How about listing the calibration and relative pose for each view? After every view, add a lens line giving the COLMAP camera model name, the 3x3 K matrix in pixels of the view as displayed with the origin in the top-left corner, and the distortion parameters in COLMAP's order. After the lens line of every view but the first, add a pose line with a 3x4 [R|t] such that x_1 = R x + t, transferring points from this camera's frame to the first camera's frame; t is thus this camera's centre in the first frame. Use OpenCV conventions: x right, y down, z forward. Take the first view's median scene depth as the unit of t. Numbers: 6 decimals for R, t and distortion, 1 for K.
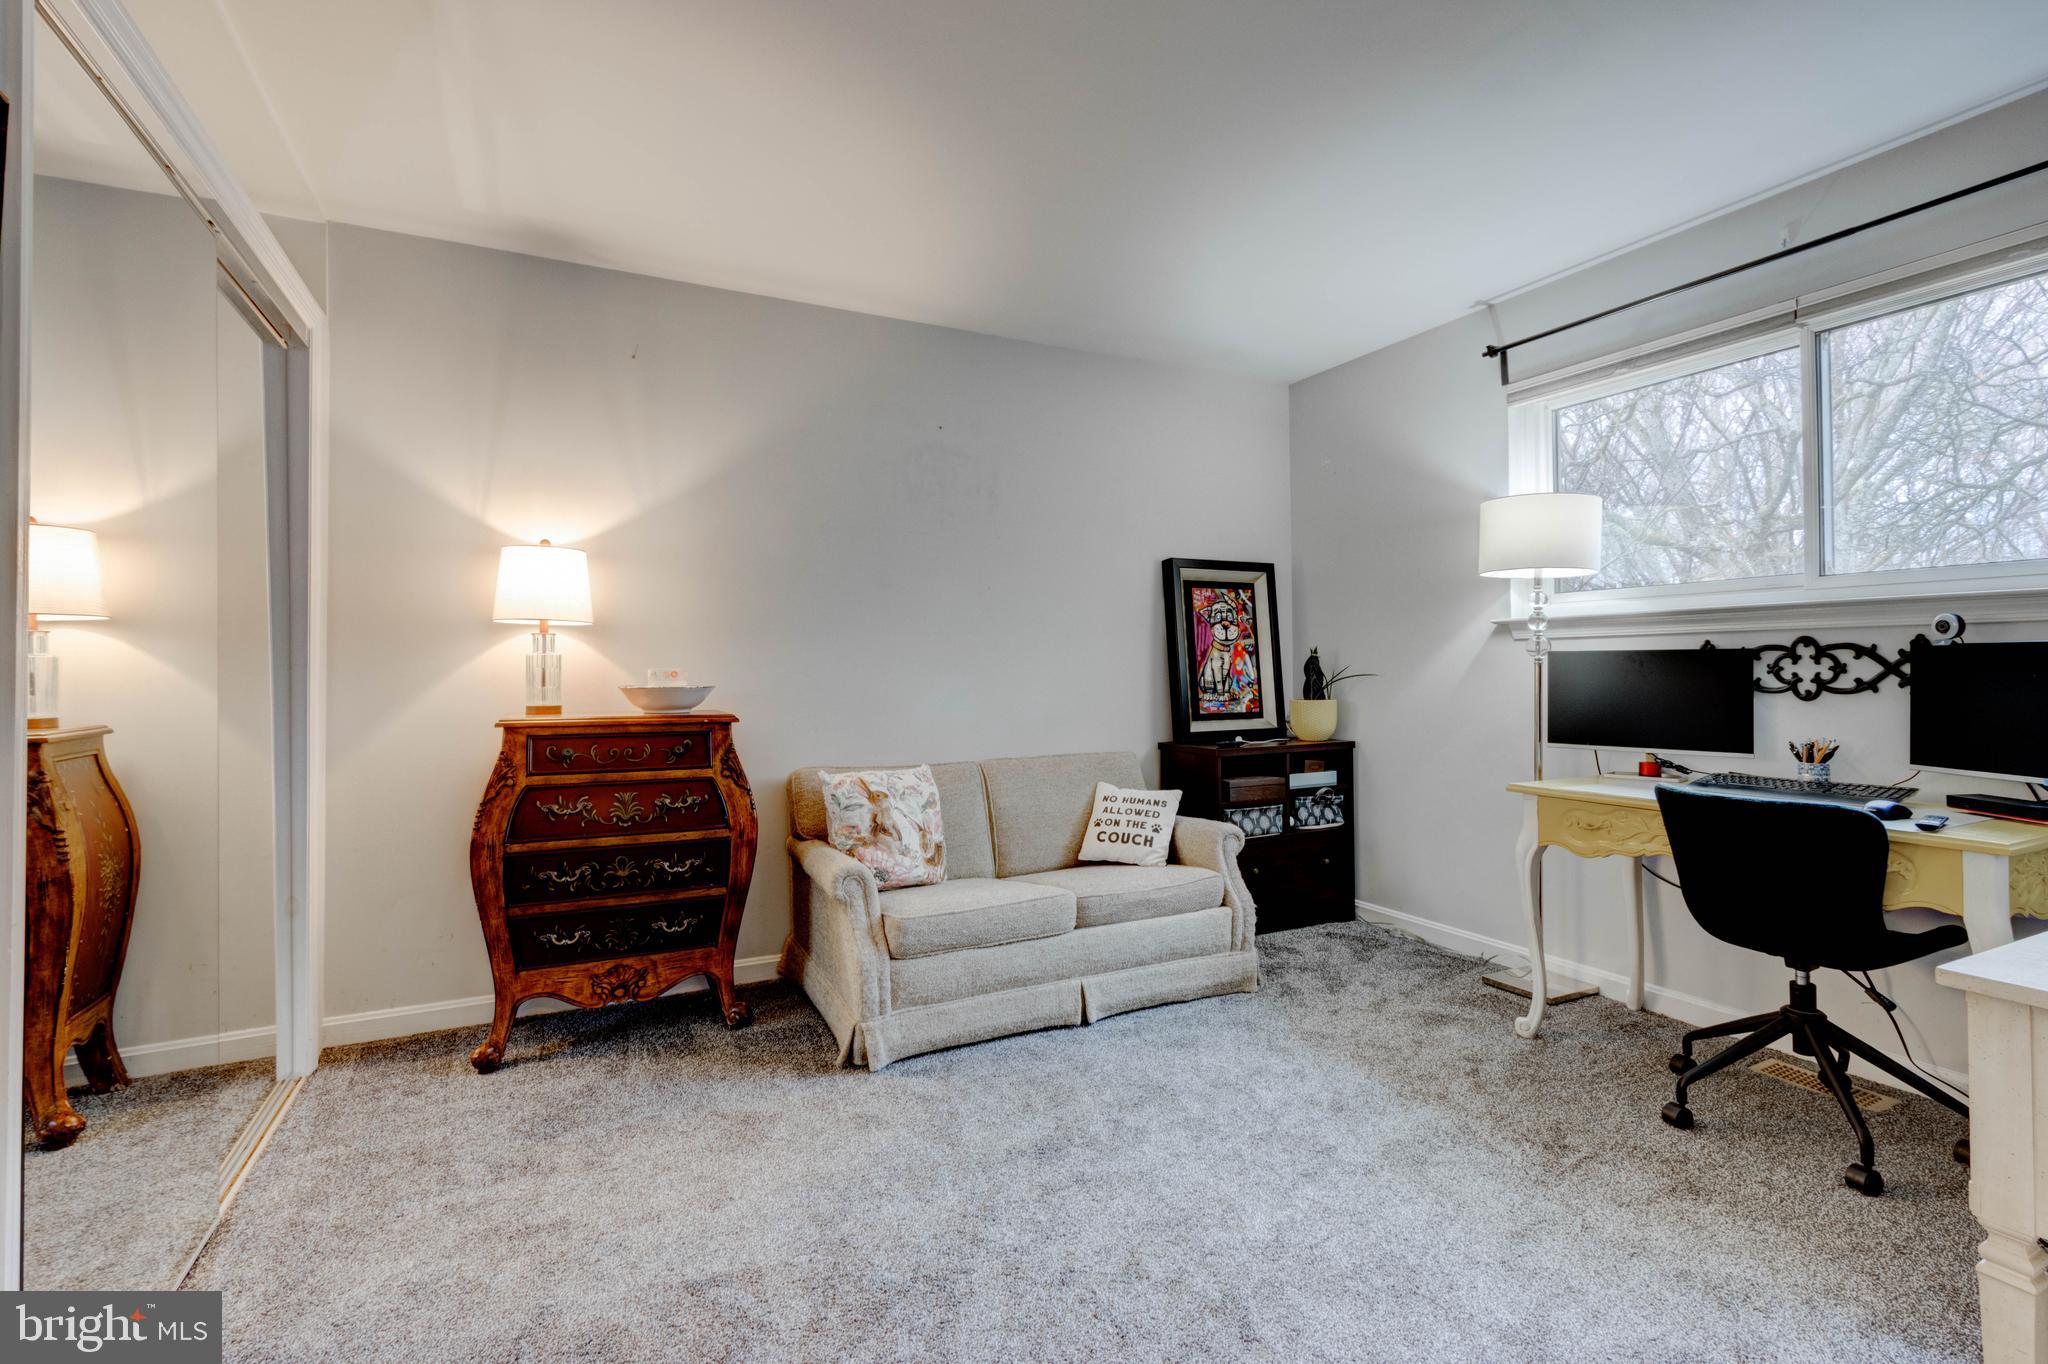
lens RADIAL K [[935.6, 0, 1024.8], [0, 935.6, 671.2], [0, 0, 1]] dist [0.002159, -0.001443]
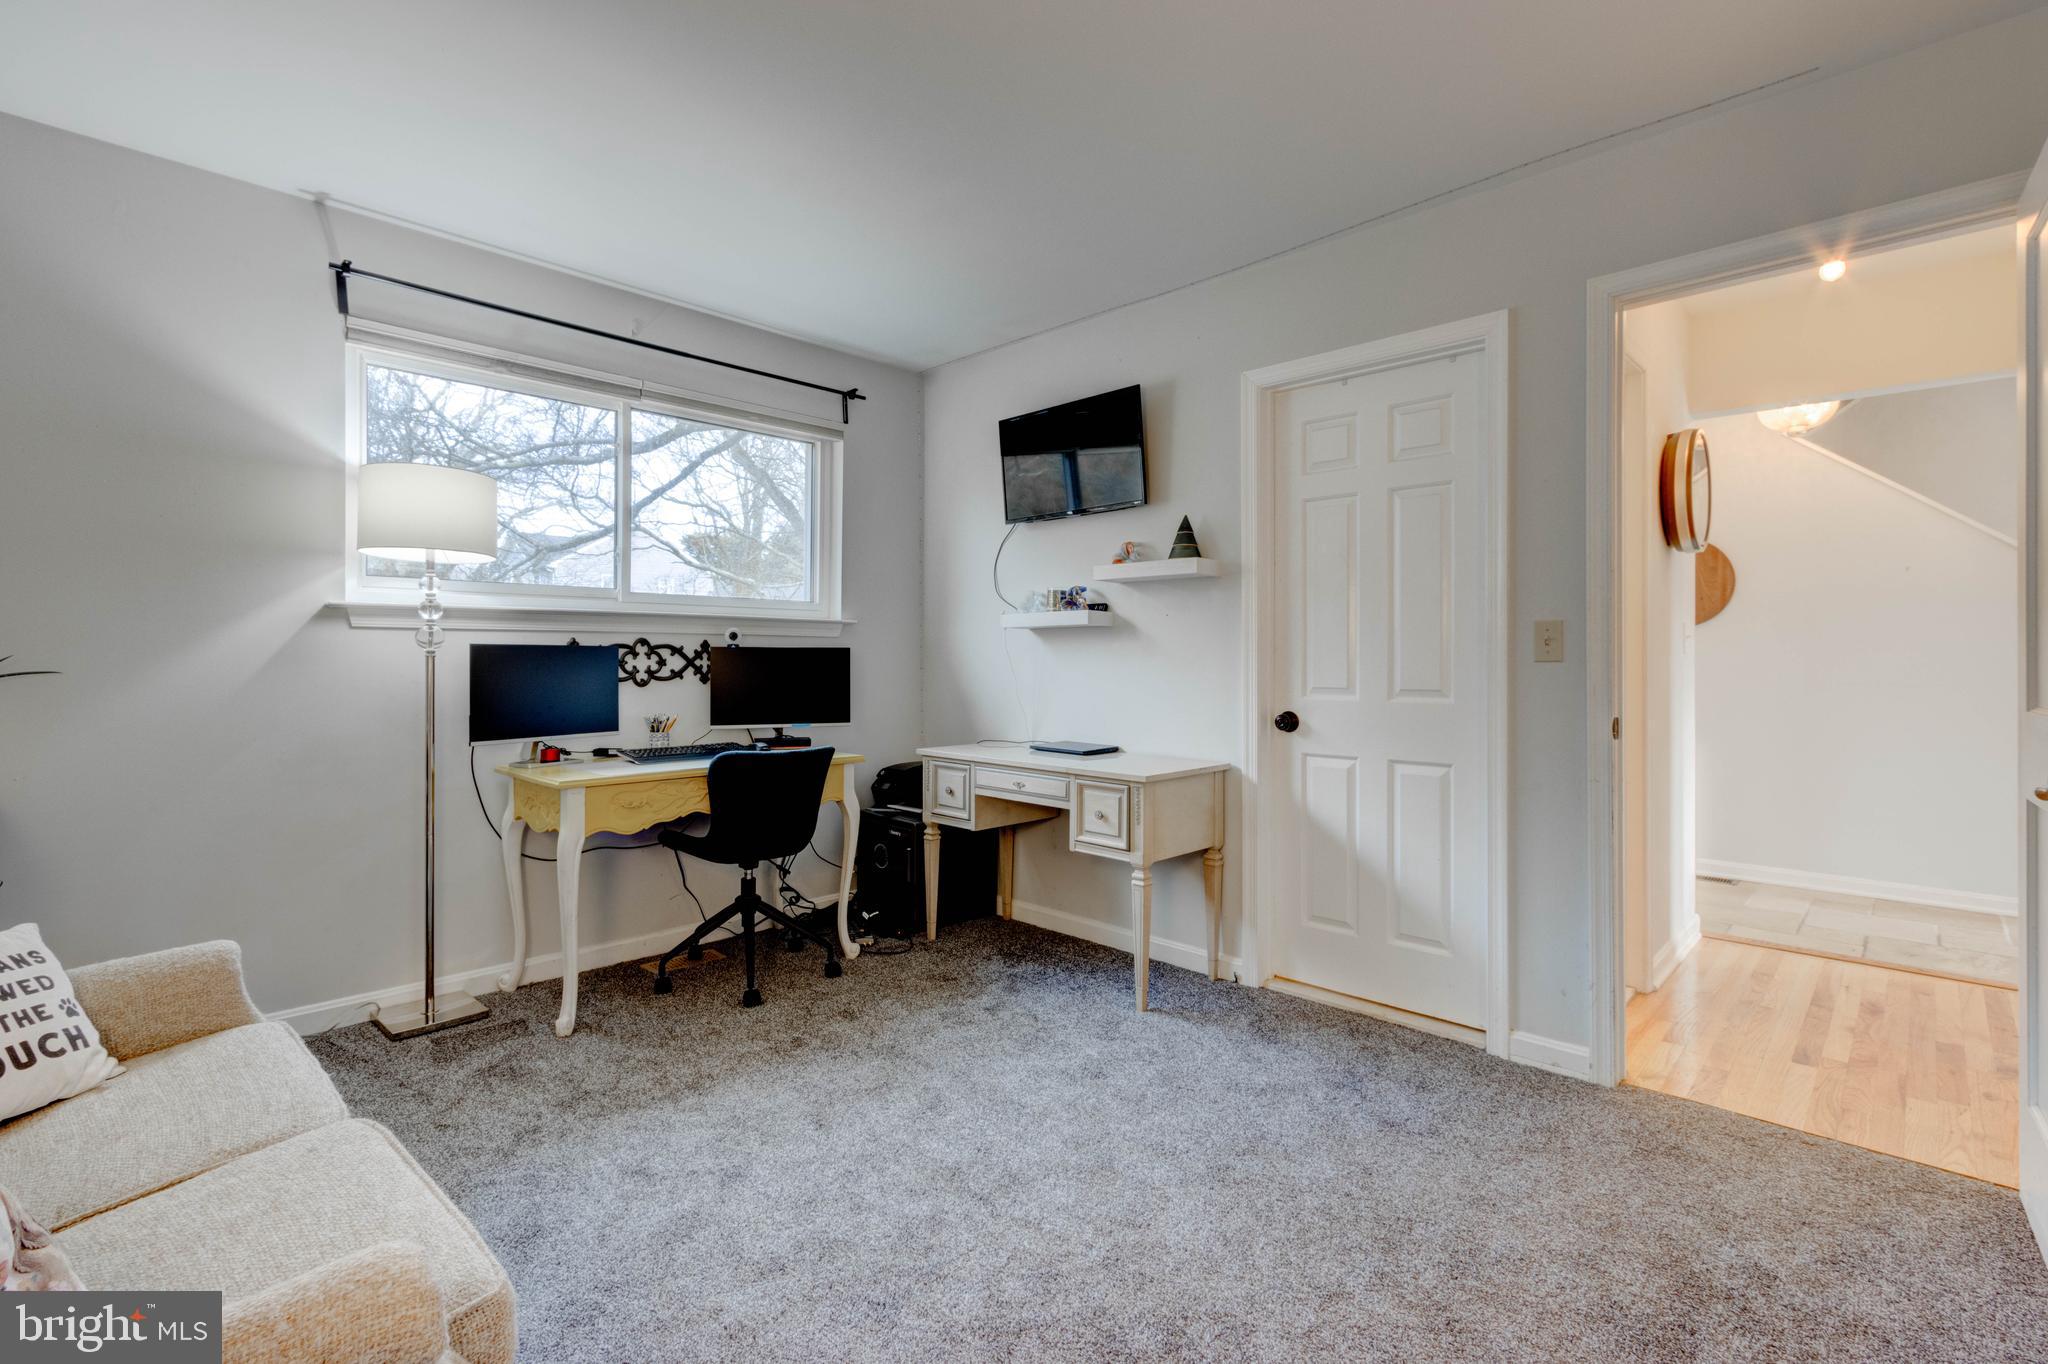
lens RADIAL K [[935.6, 0, 1026.0], [0, 935.6, 666.6], [0, 0, 1]] dist [0.002159, -0.001443]
pose [[-0.332763, -0.004118, 0.943002, -0.590515], [0.001726, 0.999986, 0.004976, -0.002691], [-0.943009, 0.003283, -0.332751, 0.926204]]
